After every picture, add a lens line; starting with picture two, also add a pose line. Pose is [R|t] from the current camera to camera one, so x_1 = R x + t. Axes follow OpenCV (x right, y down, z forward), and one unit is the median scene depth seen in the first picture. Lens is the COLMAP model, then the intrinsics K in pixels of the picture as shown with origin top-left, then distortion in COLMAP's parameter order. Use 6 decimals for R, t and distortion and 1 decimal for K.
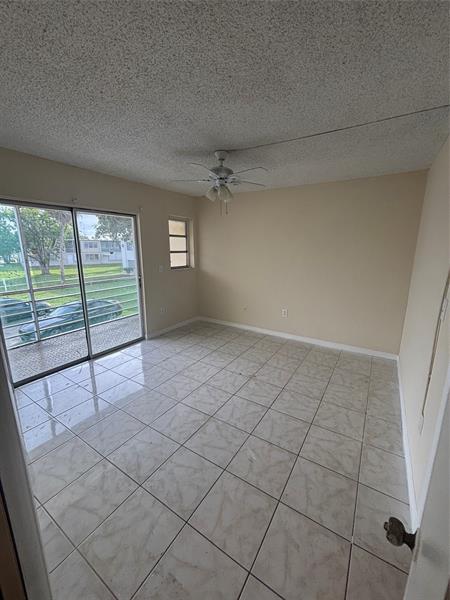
lens RADIAL K [[244.9, 0, 225.4], [0, 244.9, 299.6], [0, 0, 1]] dist [0.001608, 0.000227]
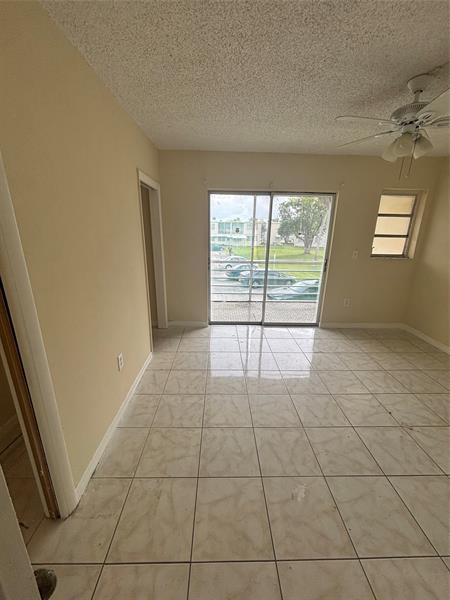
lens RADIAL K [[244.9, 0, 225.4], [0, 244.9, 299.6], [0, 0, 1]] dist [0.001608, 0.000227]
pose [[0.560516, 0.242117, -0.791960, 0.240297], [-0.193647, 0.968115, 0.158915, -0.026595], [0.805185, 0.064286, 0.589529, 0.163263]]
